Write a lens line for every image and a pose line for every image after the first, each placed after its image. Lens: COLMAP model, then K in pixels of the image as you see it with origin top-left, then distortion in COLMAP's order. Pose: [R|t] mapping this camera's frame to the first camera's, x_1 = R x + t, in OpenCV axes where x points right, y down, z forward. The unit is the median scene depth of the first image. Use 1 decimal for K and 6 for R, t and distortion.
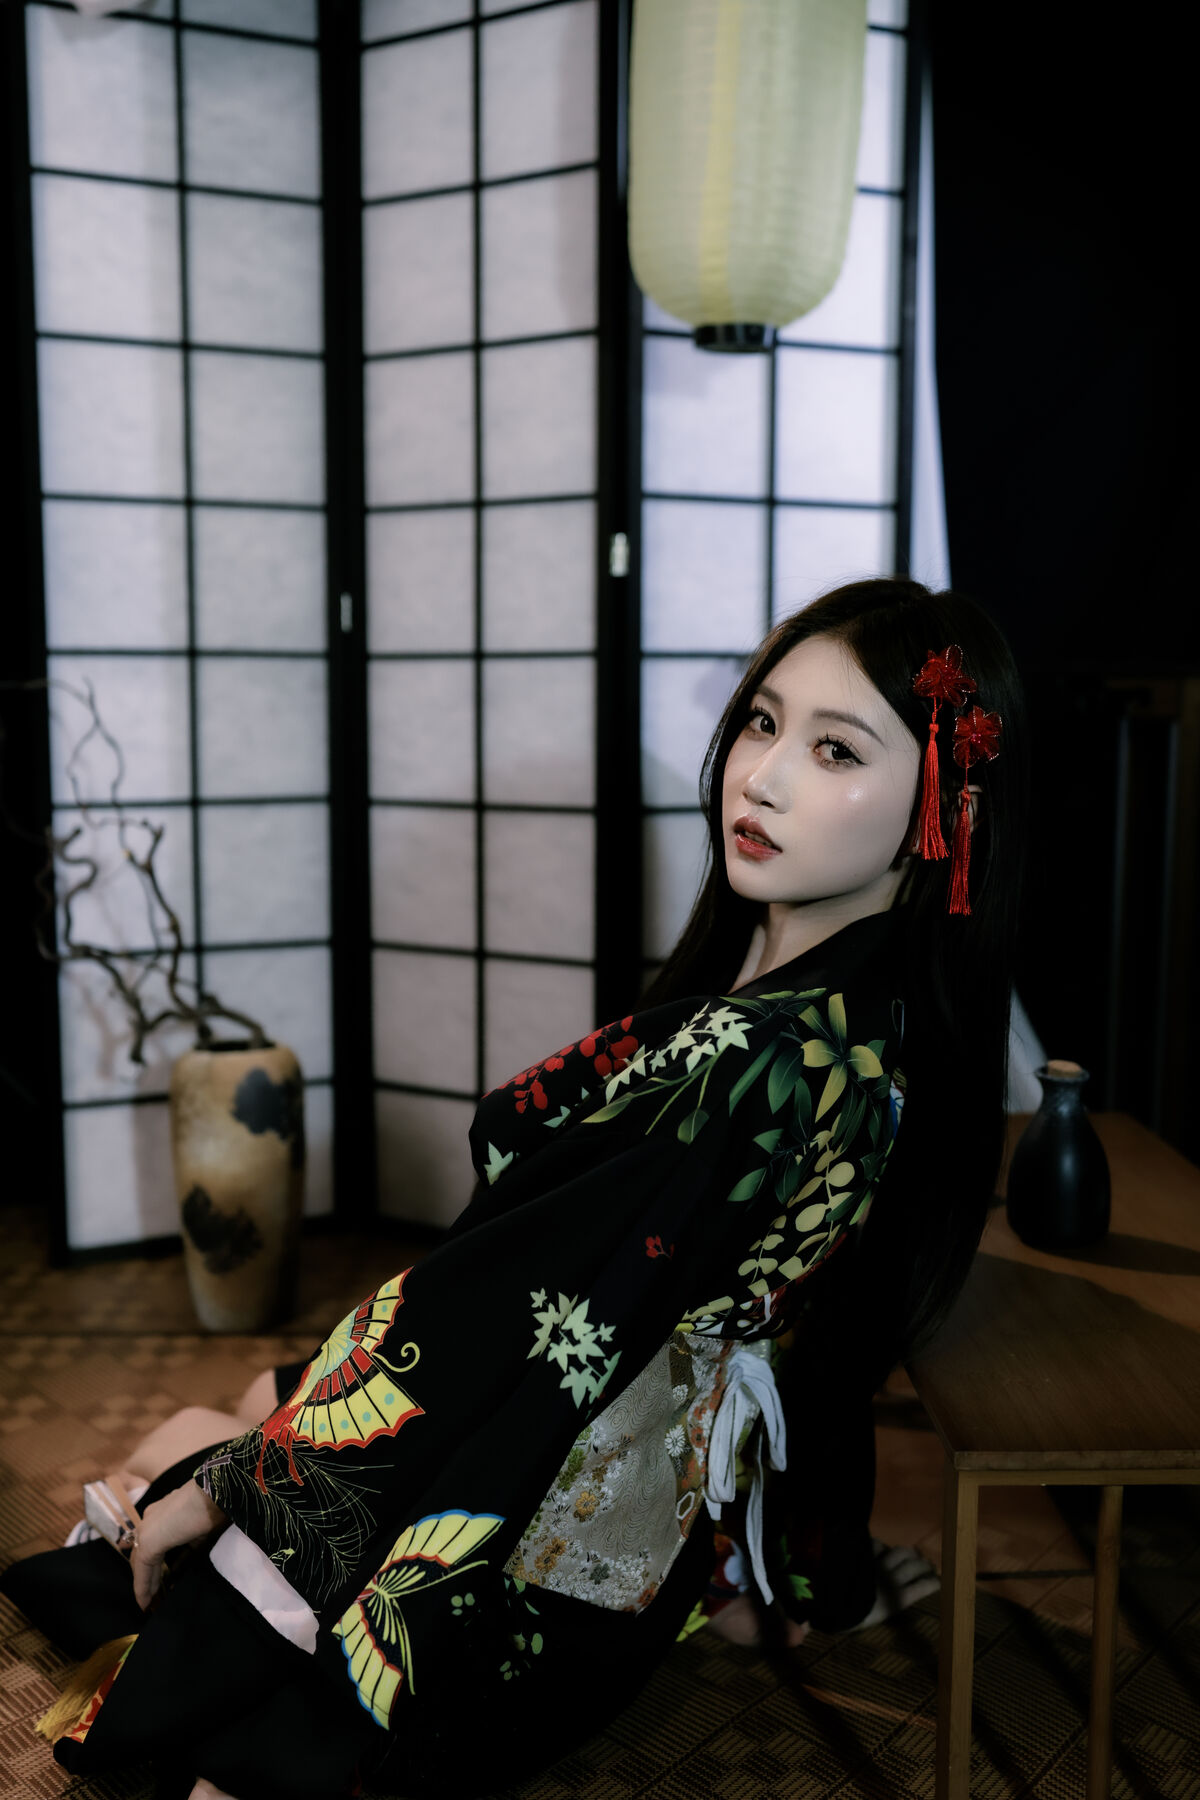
lens RADIAL K [[1711.6, 0, 610.6], [0, 1711.6, 900.4], [0, 0, 1]] dist [-0.013128, 0.005857]
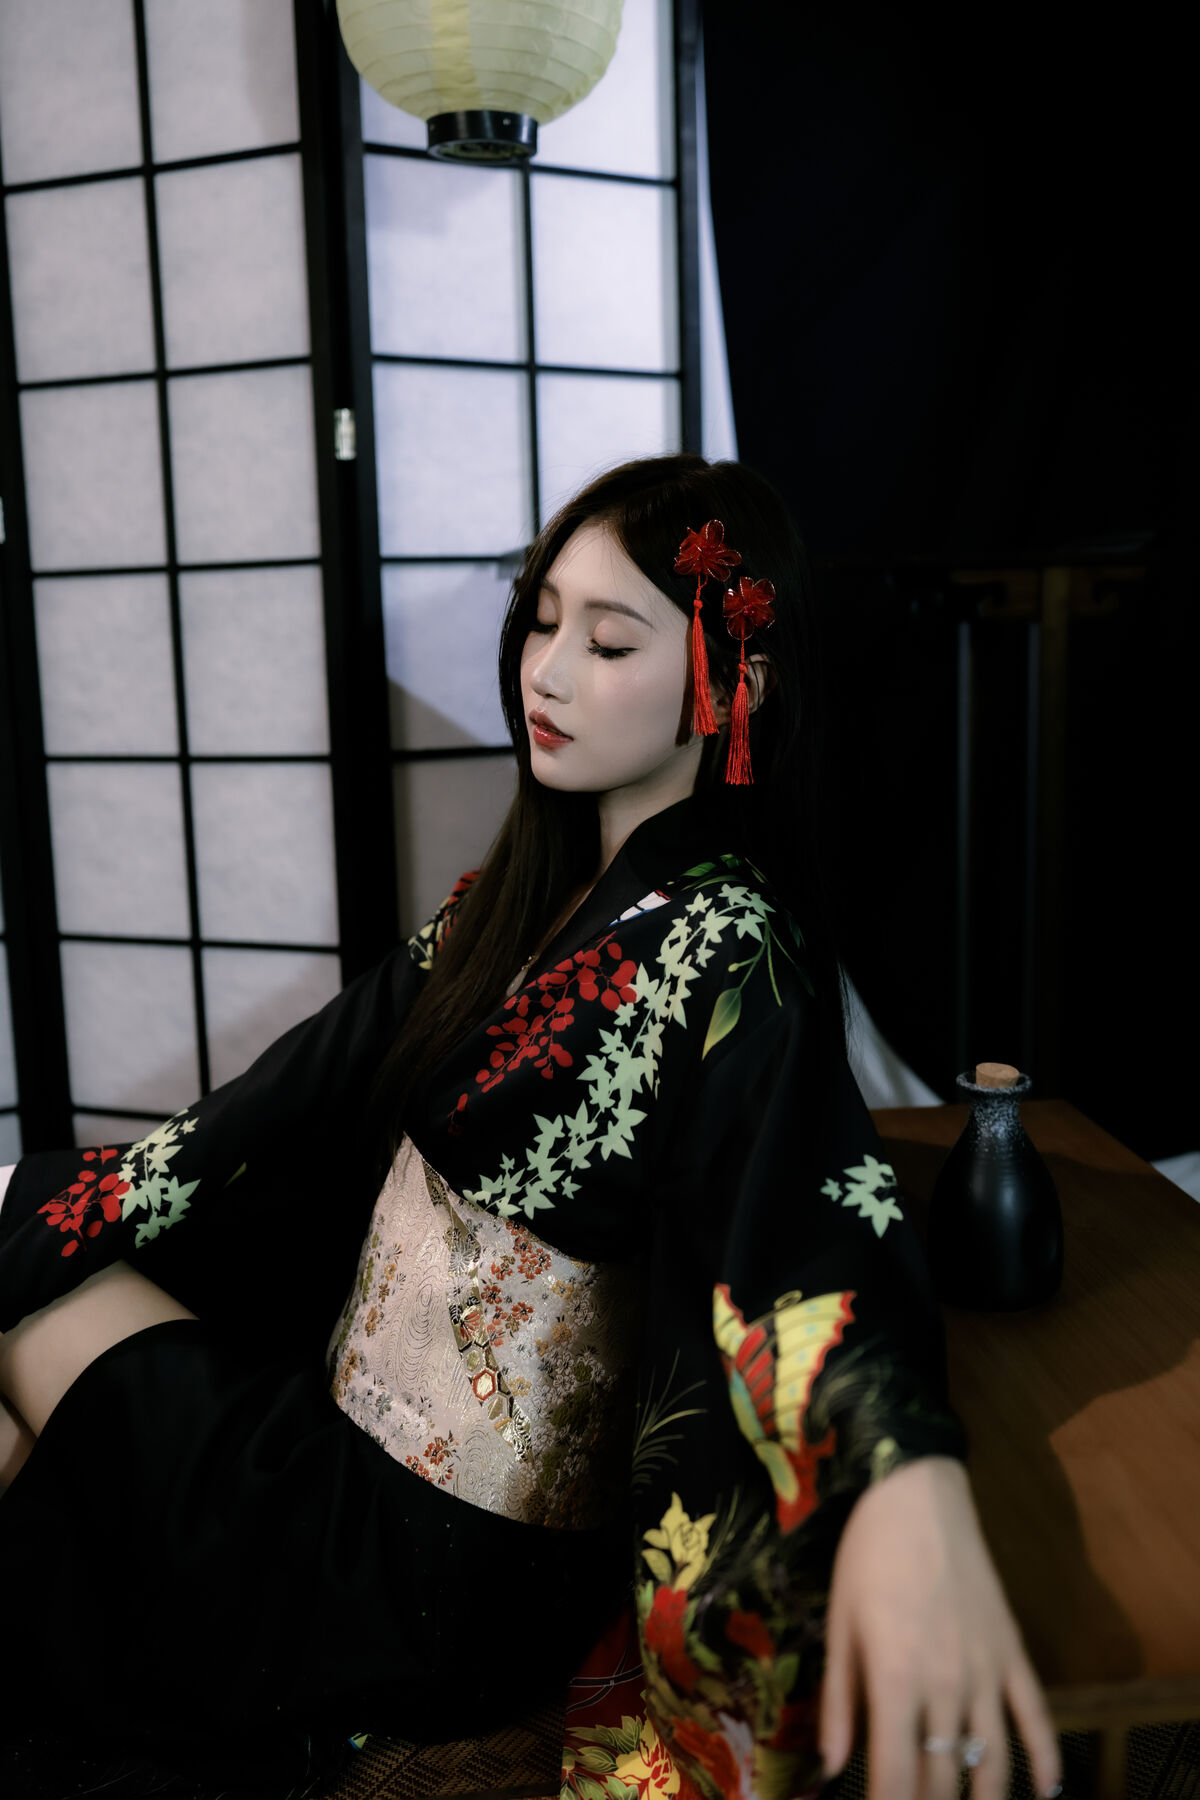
lens RADIAL K [[1711.6, 0, 610.6], [0, 1711.6, 900.4], [0, 0, 1]] dist [-0.013128, 0.005857]
pose [[0.987375, -0.051368, 0.149838, -0.003179], [0.047191, 0.998395, 0.031303, -0.004709], [-0.151206, -0.023837, 0.988215, 0.187954]]
